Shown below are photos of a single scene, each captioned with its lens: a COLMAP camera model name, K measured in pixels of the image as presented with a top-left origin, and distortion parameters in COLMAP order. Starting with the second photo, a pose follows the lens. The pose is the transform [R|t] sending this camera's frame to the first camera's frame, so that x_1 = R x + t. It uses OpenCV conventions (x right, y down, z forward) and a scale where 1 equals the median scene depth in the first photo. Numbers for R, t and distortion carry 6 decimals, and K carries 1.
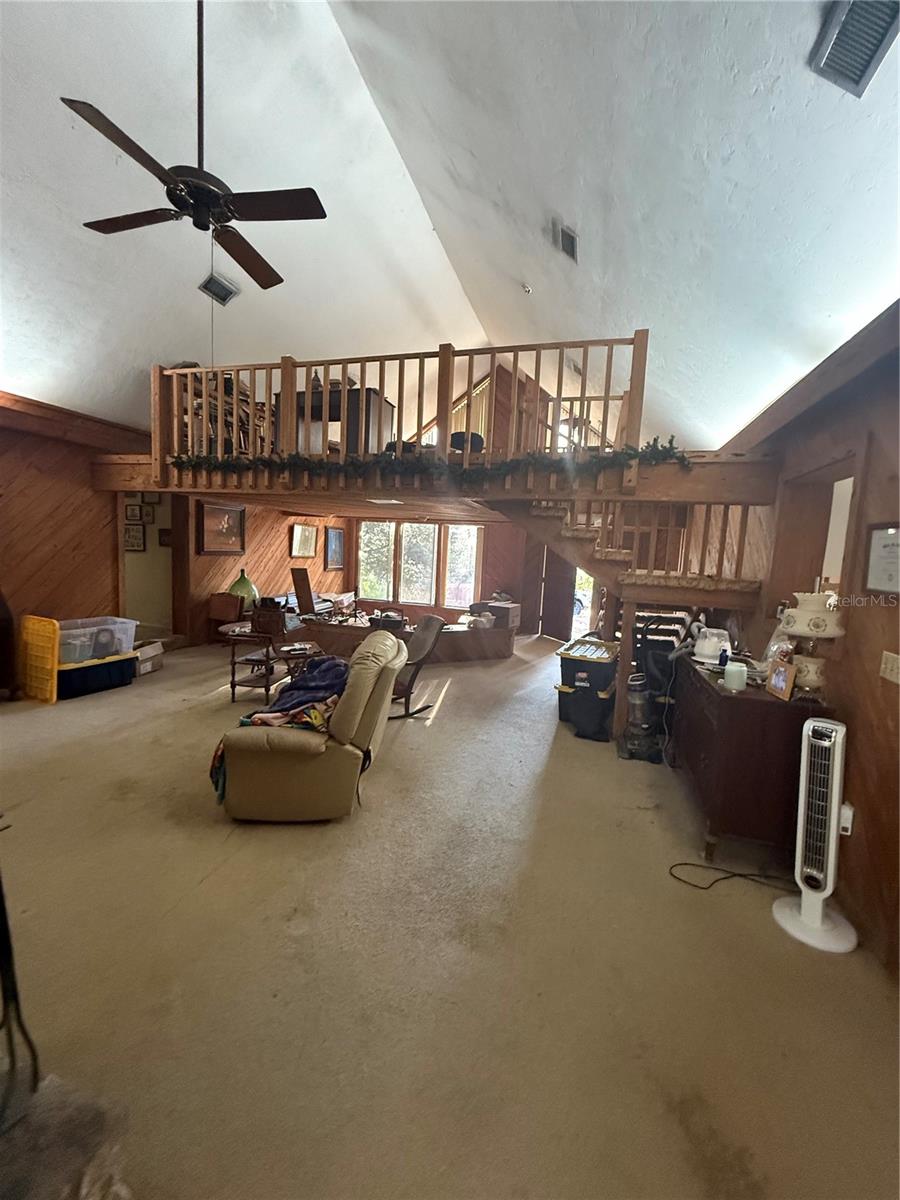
lens RADIAL K [[479.3, 0, 448.0], [0, 479.3, 599.2], [0, 0, 1]] dist [-0.000178, -0.000039]
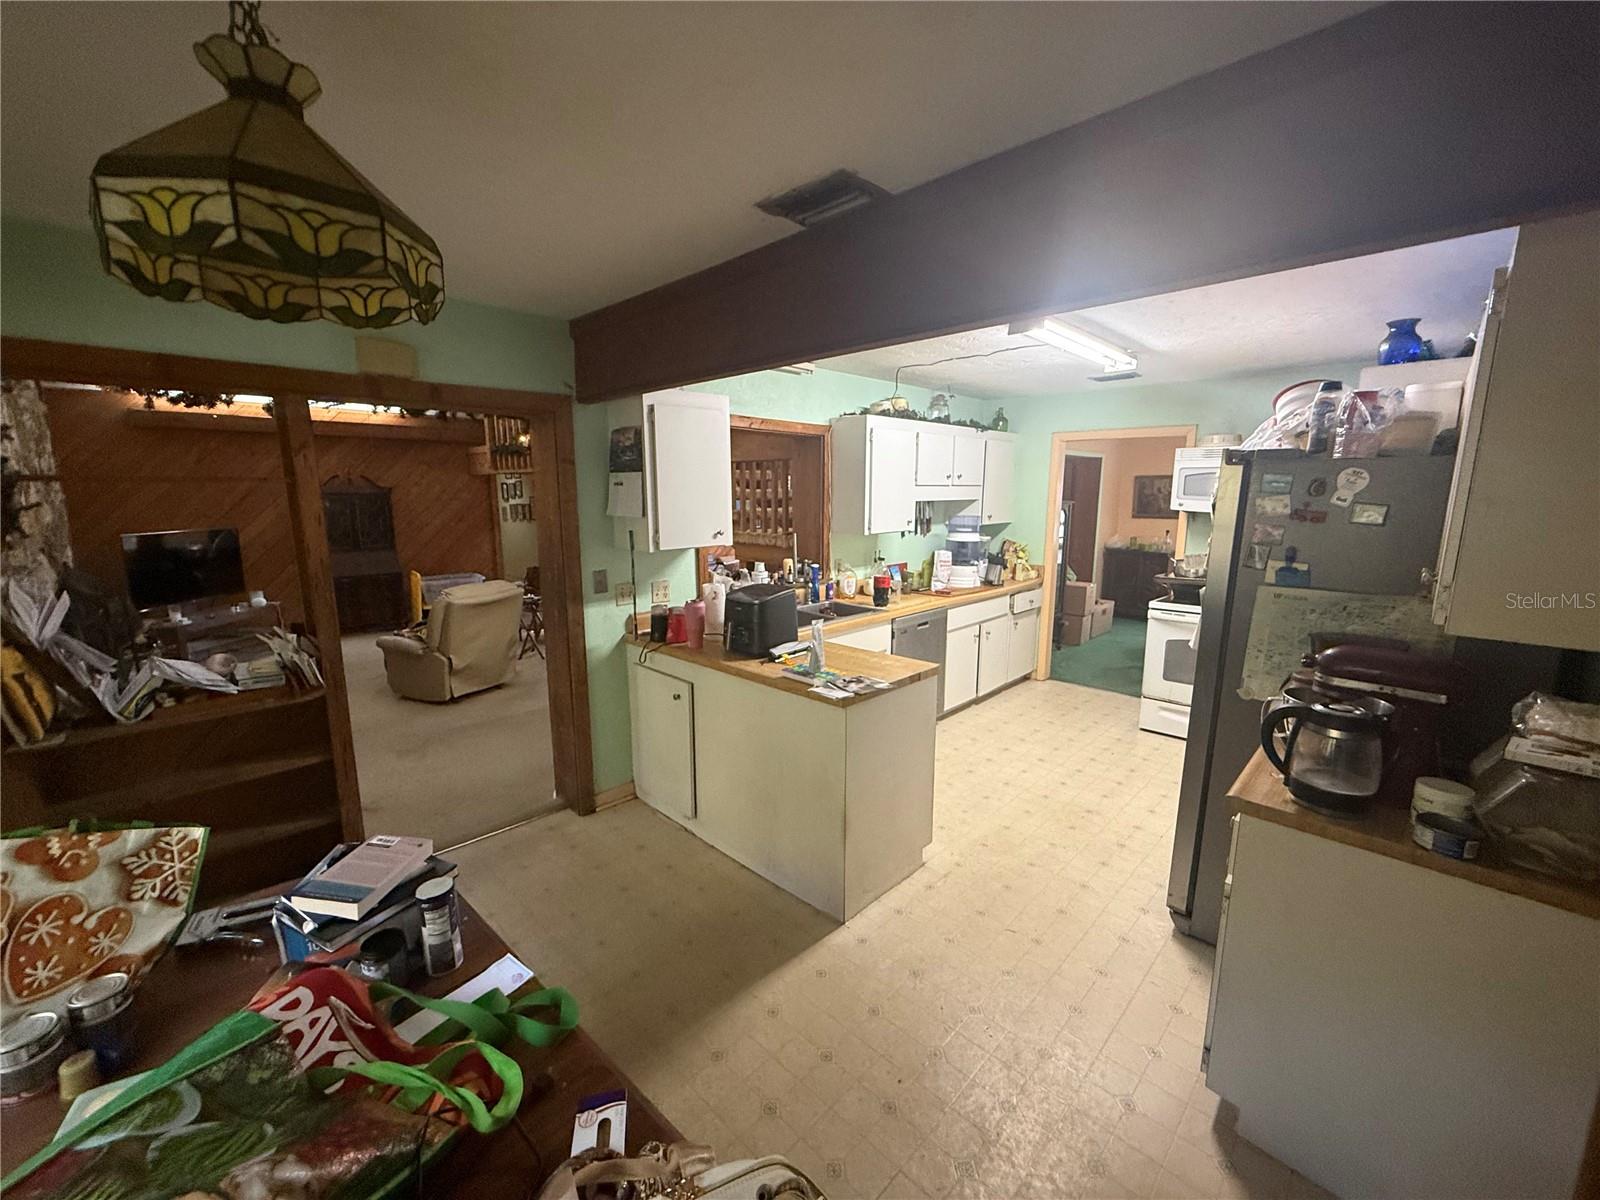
lens RADIAL K [[639.1, 0, 800.0], [0, 639.1, 601.4], [0, 0, 1]] dist [-0.000178, -0.000039]
pose [[0.892810, 0.034230, -0.449131, 1.275759], [-0.006481, 0.997981, 0.063178, -0.002621], [0.450387, -0.053495, 0.891229, -0.226838]]
